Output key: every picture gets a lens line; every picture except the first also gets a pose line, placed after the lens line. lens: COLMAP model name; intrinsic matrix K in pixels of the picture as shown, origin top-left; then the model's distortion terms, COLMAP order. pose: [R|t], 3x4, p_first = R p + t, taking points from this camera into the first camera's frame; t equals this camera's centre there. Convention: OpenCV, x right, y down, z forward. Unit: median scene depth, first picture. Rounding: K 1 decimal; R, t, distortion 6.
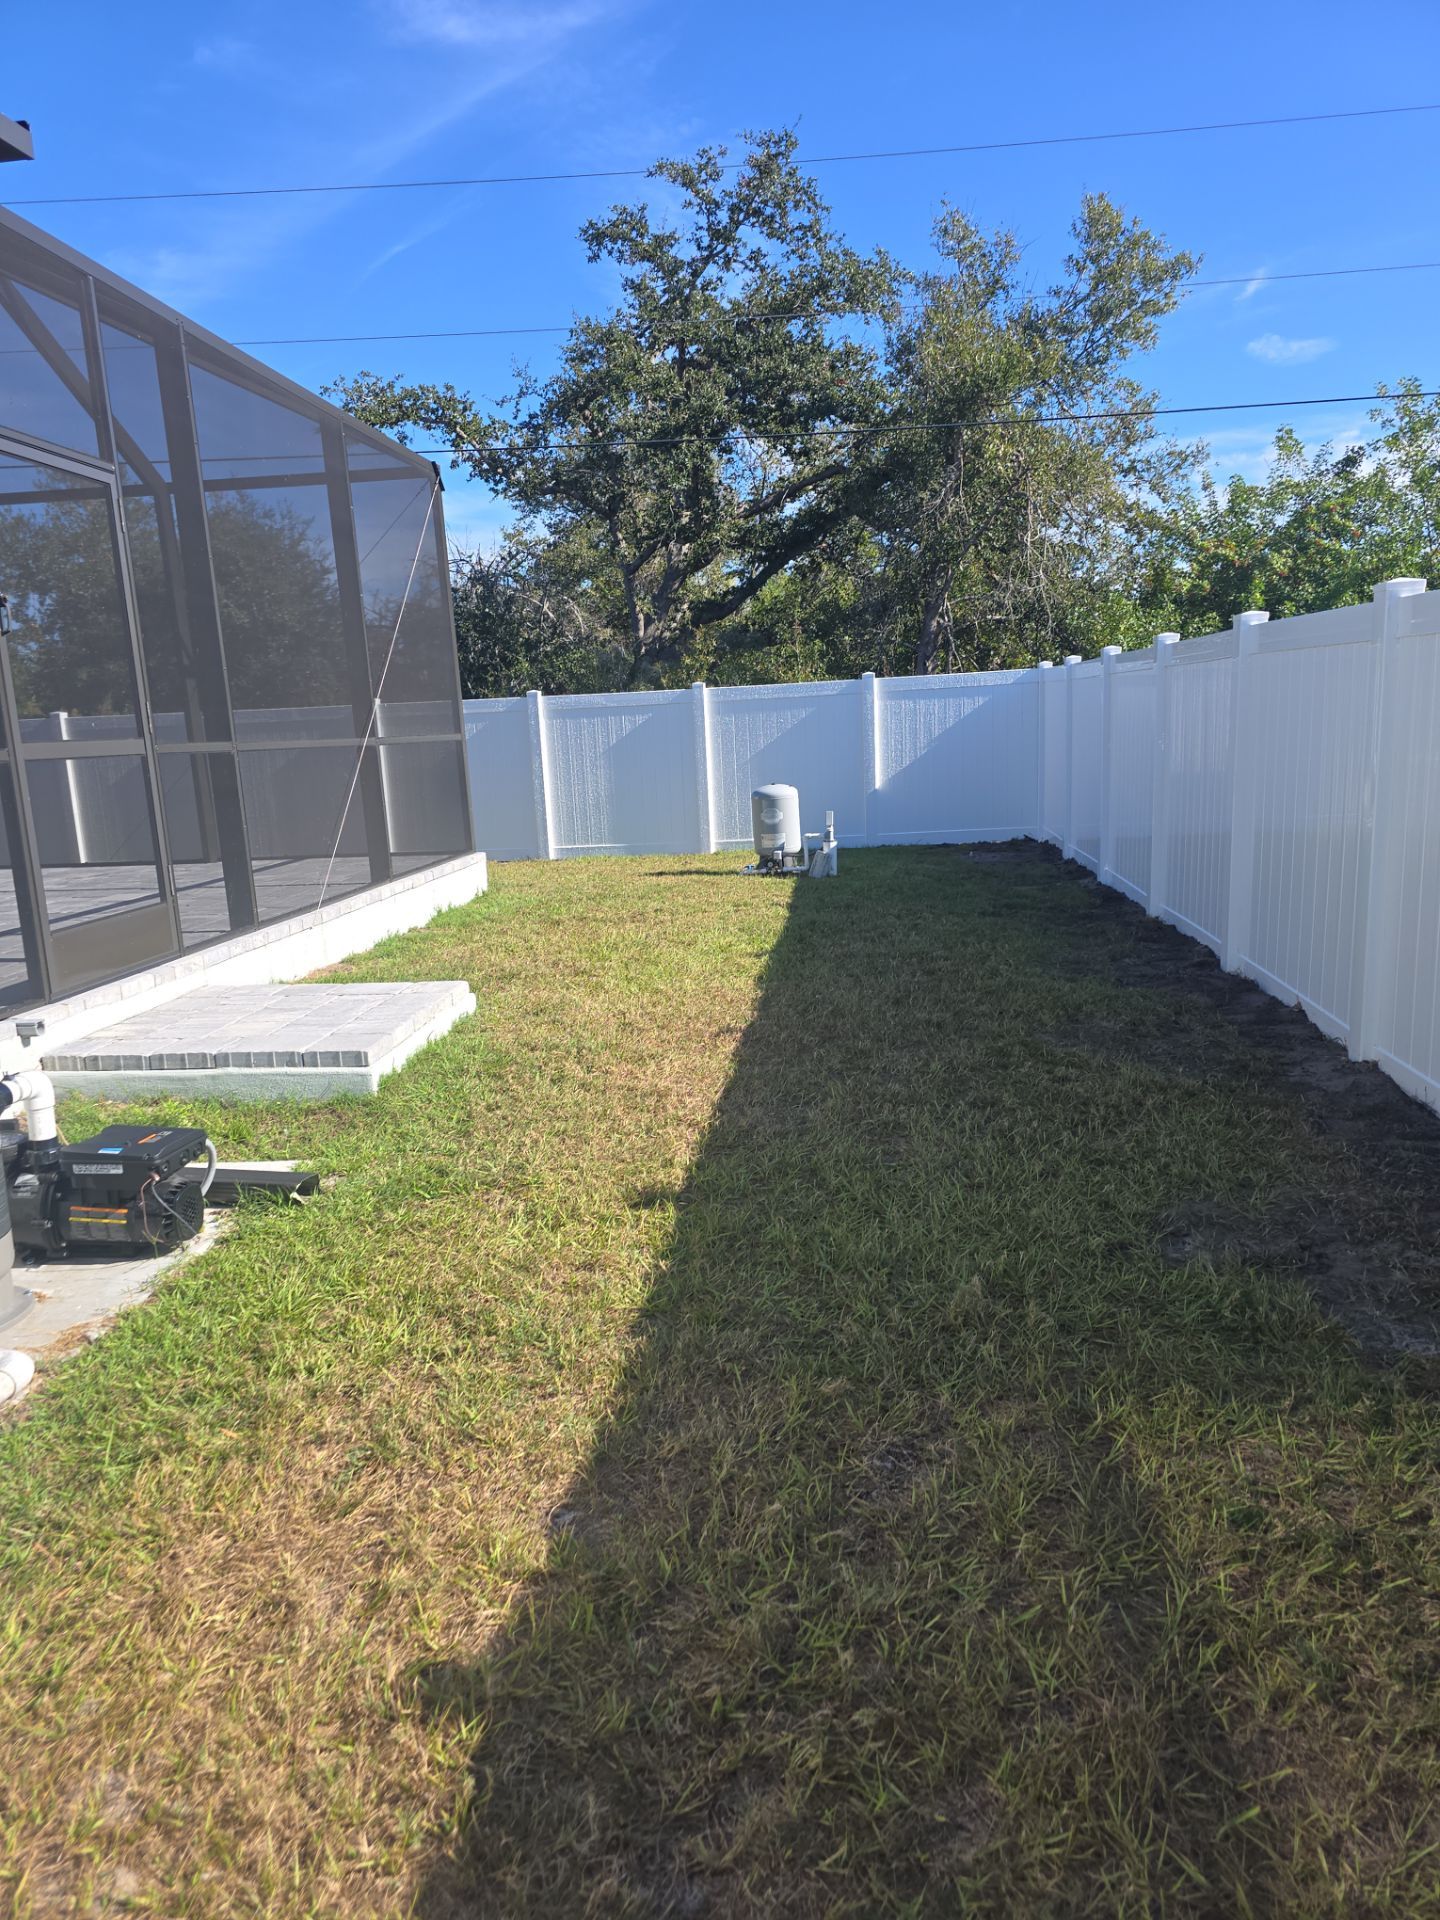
lens RADIAL K [[1293.7, 0, 720.0], [0, 1293.7, 960.0], [0, 0, 1]] dist [0.064843, -0.001820]
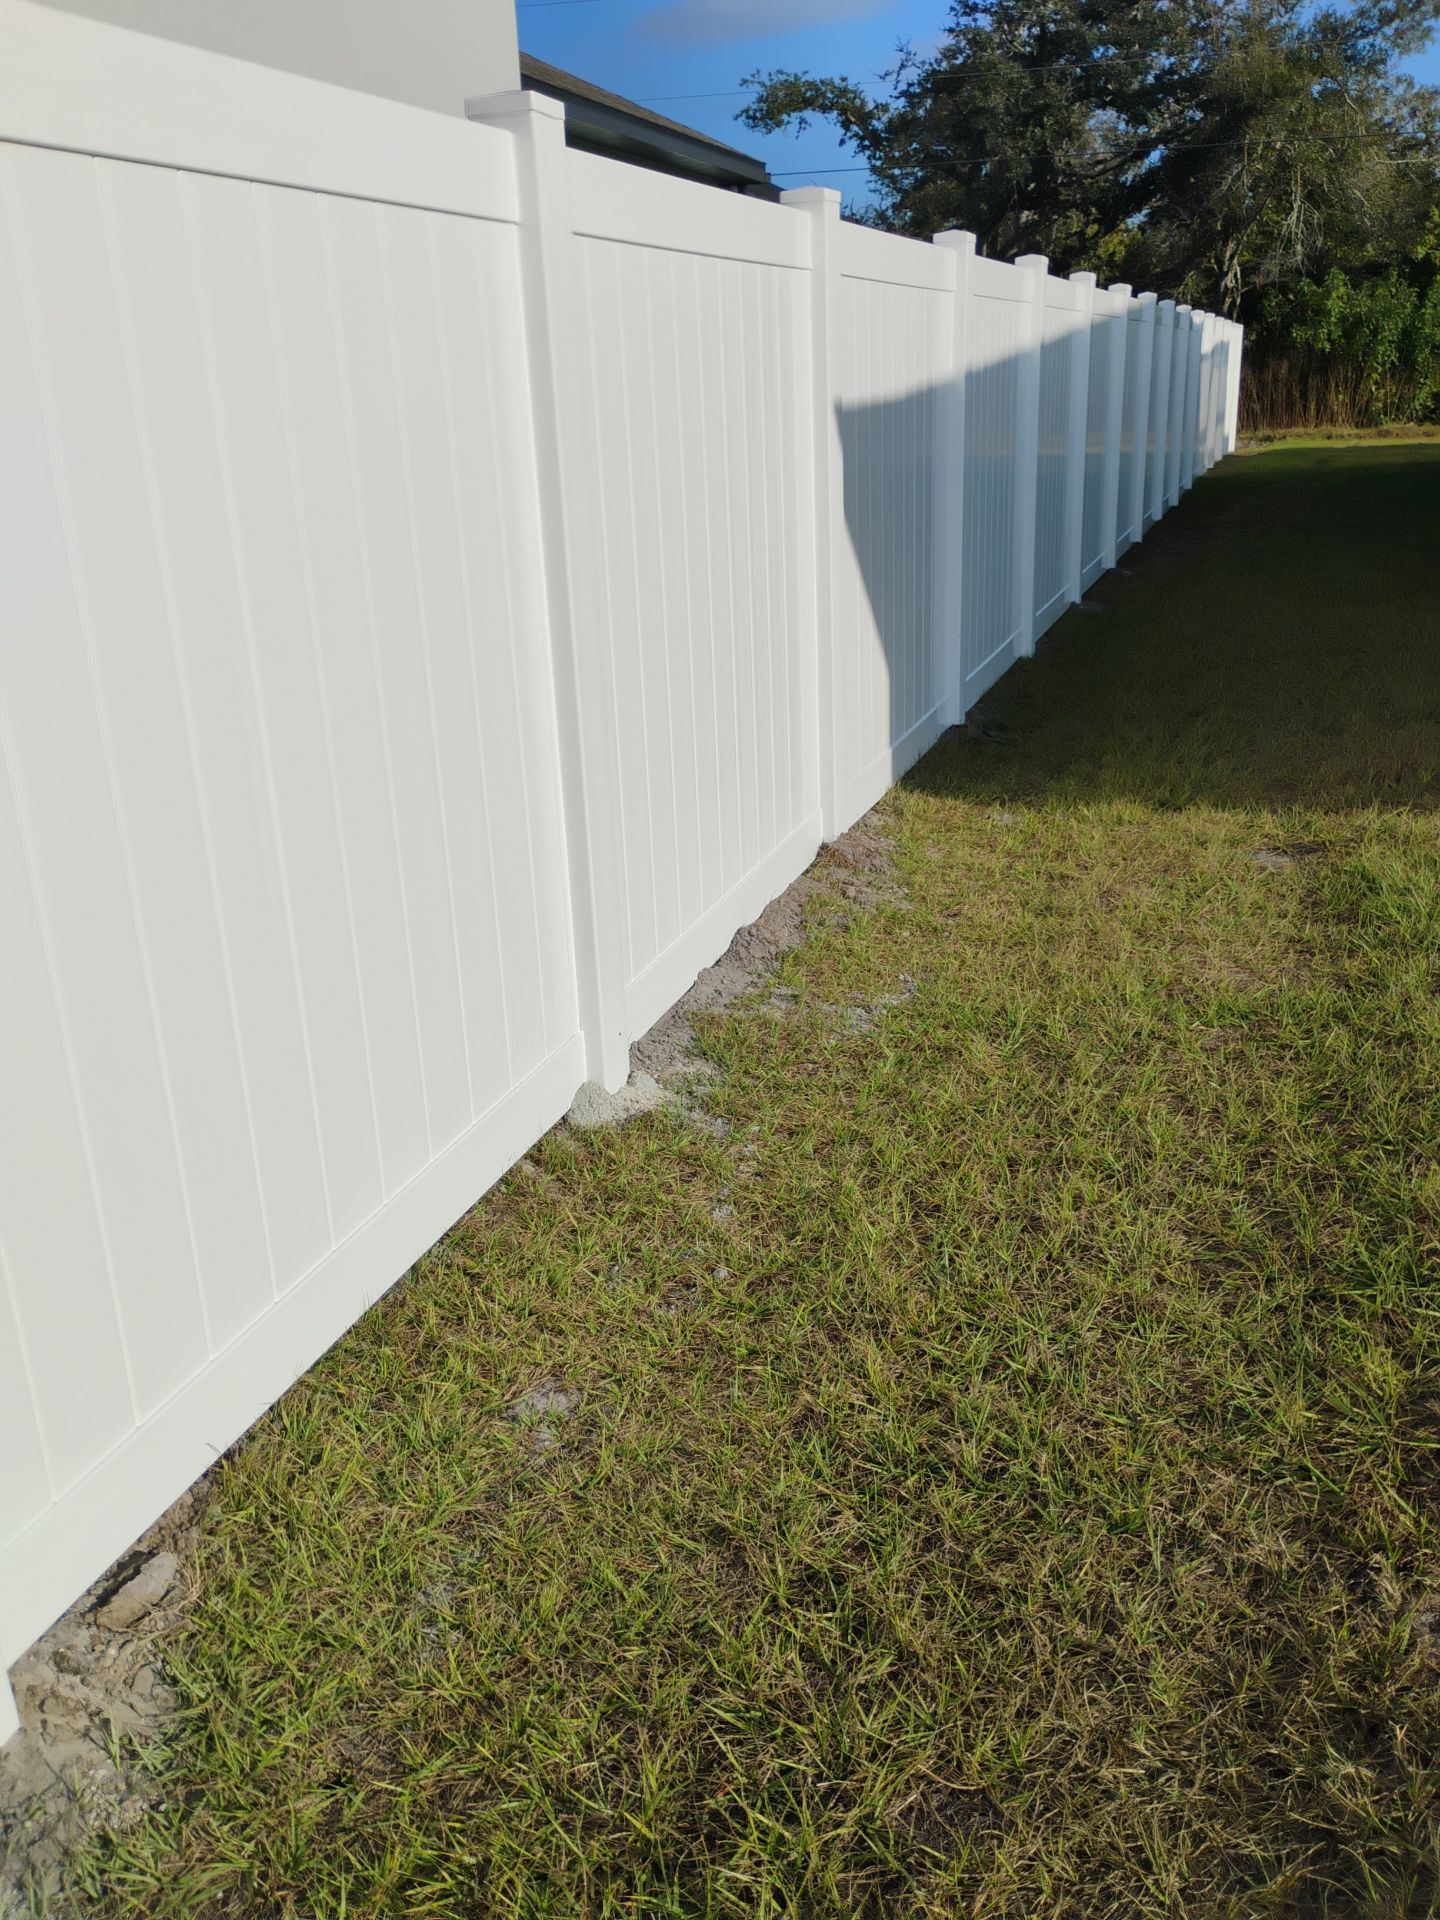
lens RADIAL K [[1623.8, 0, 721.1], [0, 1623.8, 963.9], [0, 0, 1]] dist [-0.004538, -0.014550]
pose [[0.973181, 0.089126, -0.212075, 0.074540], [-0.052309, 0.983483, 0.173277, 0.117860], [0.224015, -0.157536, 0.961769, -0.599944]]
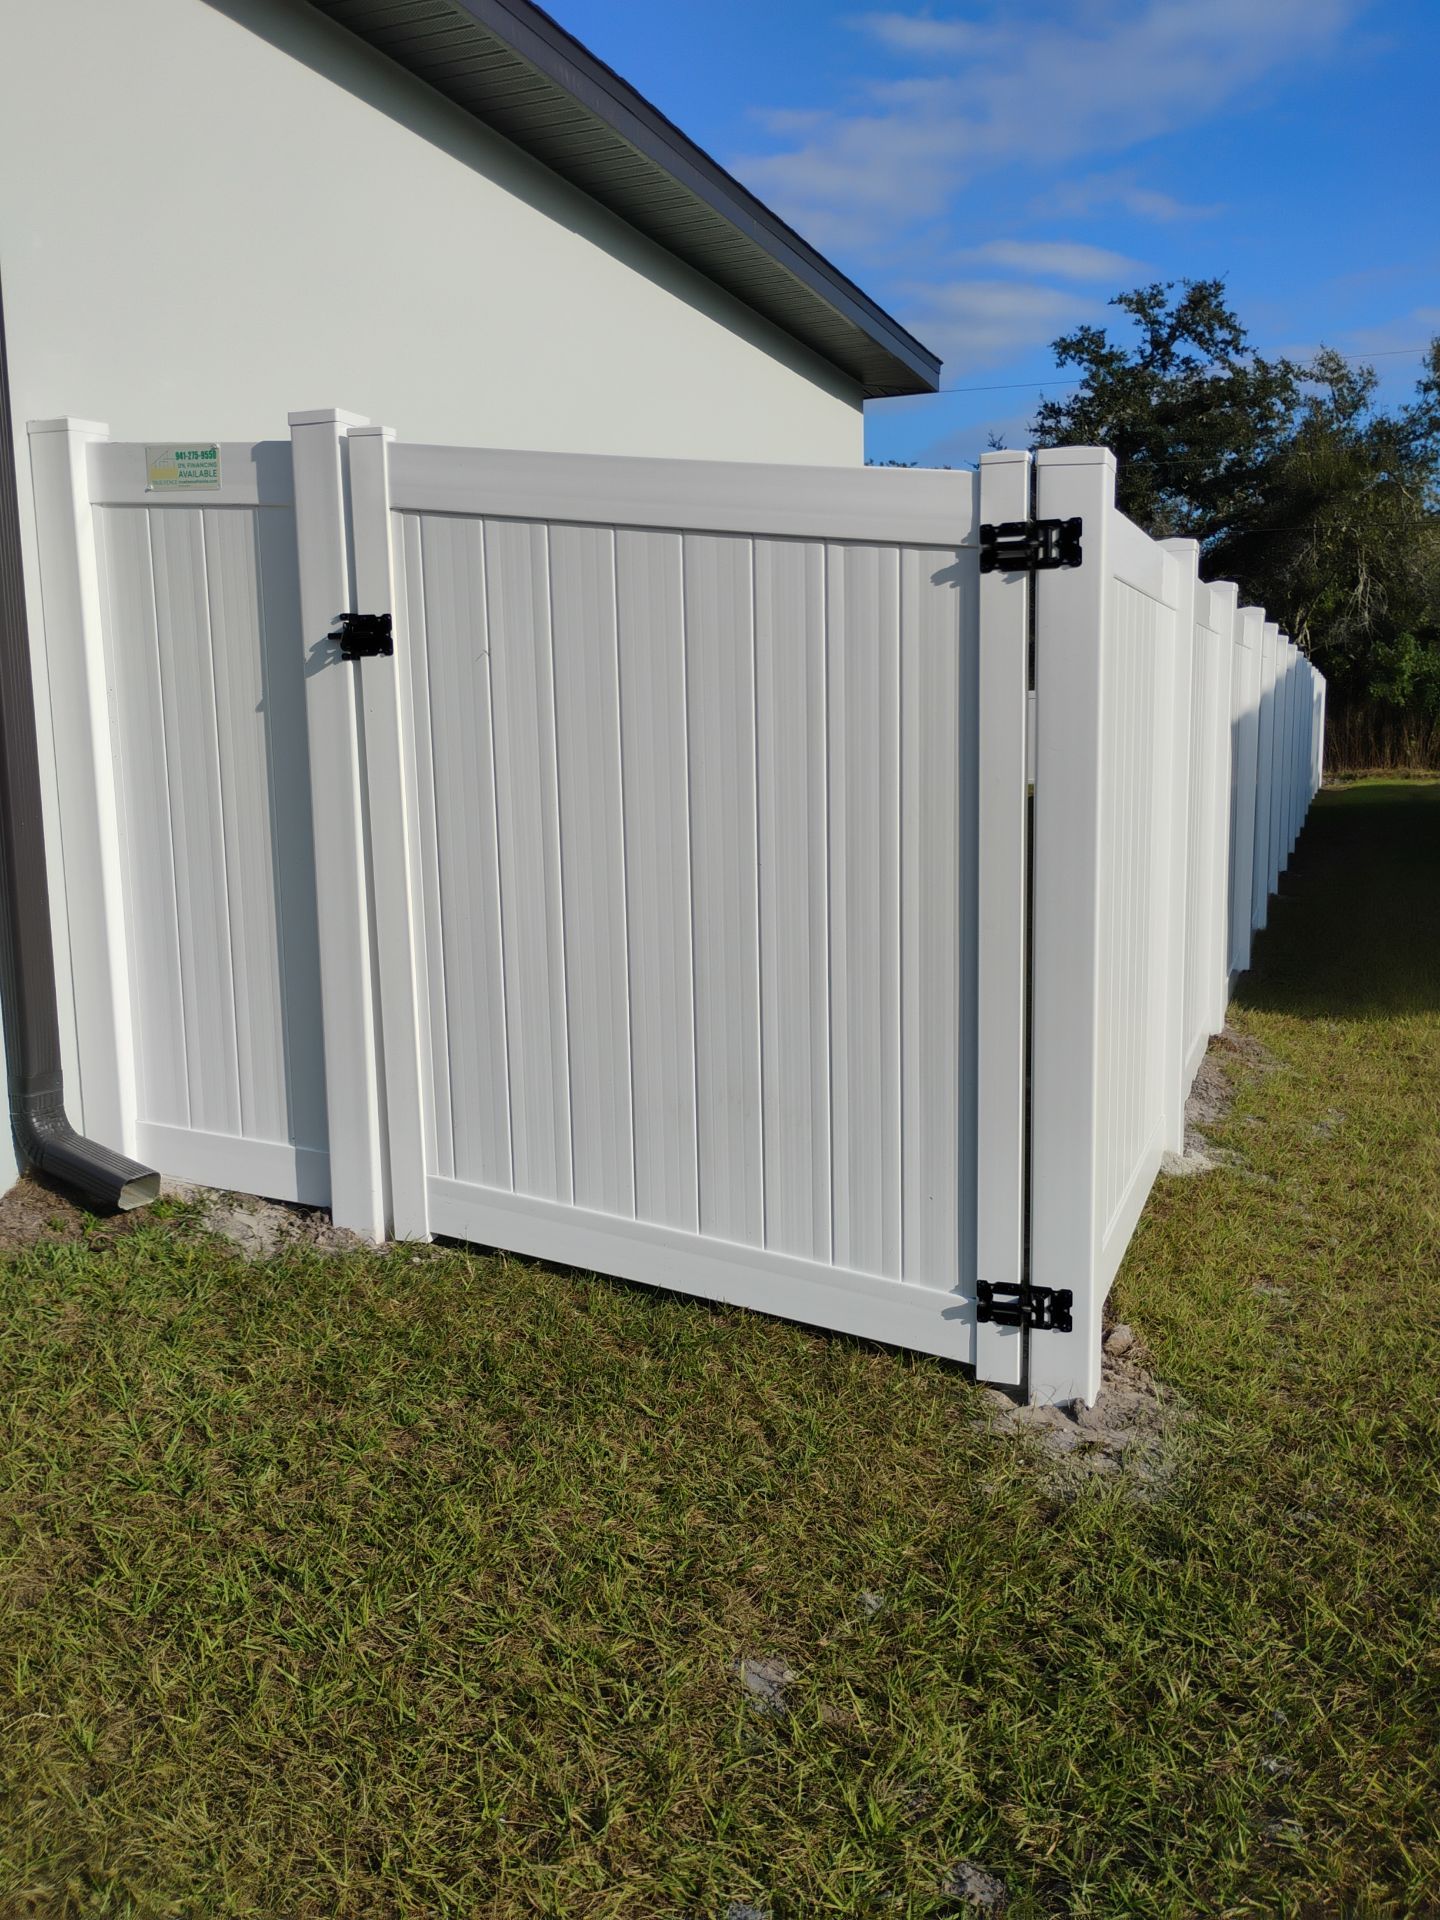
lens RADIAL K [[1593.2, 0, 720.0], [0, 1593.2, 960.0], [0, 0, 1]] dist [0.025182, -0.003099]
pose [[0.964180, 0.072484, -0.255155, 0.031053], [-0.079965, 0.996615, -0.019056, 0.136289], [0.252910, 0.038777, 0.966712, -0.680410]]
